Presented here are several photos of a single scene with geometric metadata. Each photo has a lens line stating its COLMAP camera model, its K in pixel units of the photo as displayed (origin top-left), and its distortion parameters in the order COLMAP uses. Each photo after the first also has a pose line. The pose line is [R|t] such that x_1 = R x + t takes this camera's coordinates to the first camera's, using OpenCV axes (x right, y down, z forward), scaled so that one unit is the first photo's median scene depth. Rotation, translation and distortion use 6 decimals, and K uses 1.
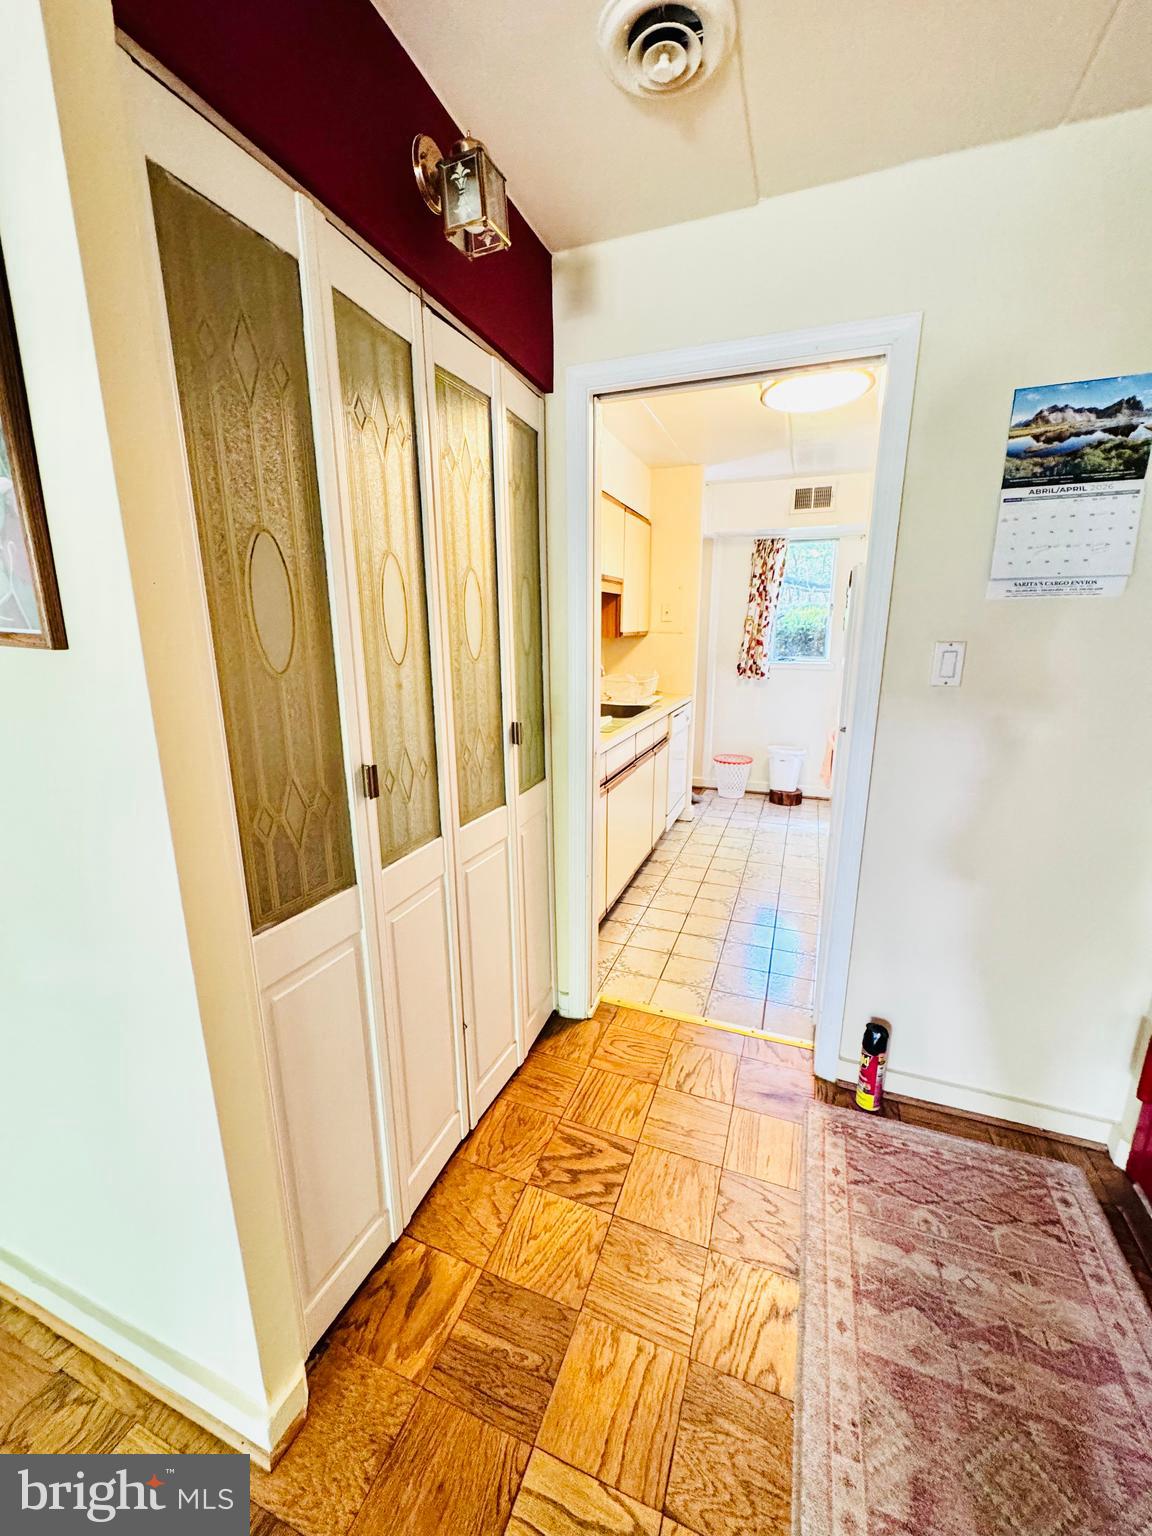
lens RADIAL K [[605.5, 0, 576.0], [0, 605.5, 768.0], [0, 0, 1]] dist [0.001166, 0.000040]
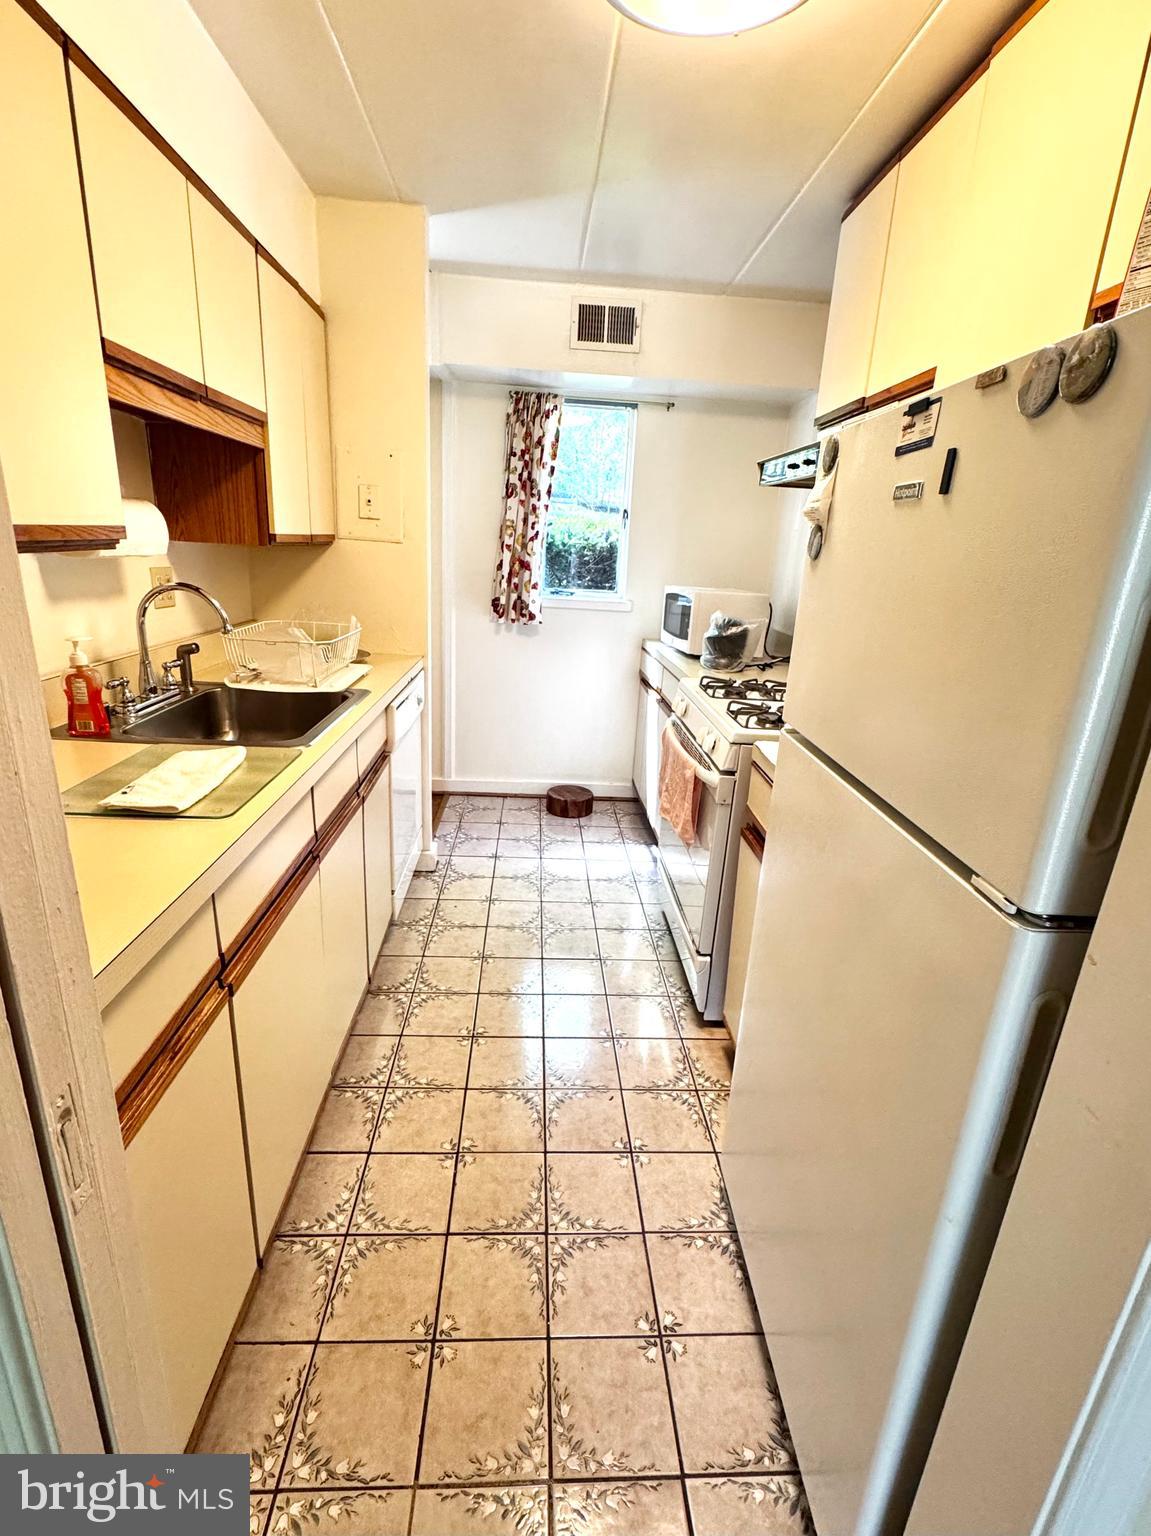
lens RADIAL K [[706.9, 0, 575.5], [0, 706.9, 768.0], [0, 0, 1]] dist [0.002820, 0.000337]
pose [[0.912814, -0.072561, 0.401878, 0.042884], [0.035794, 0.994517, 0.098263, -0.069681], [-0.406804, -0.075311, 0.910406, 0.303465]]
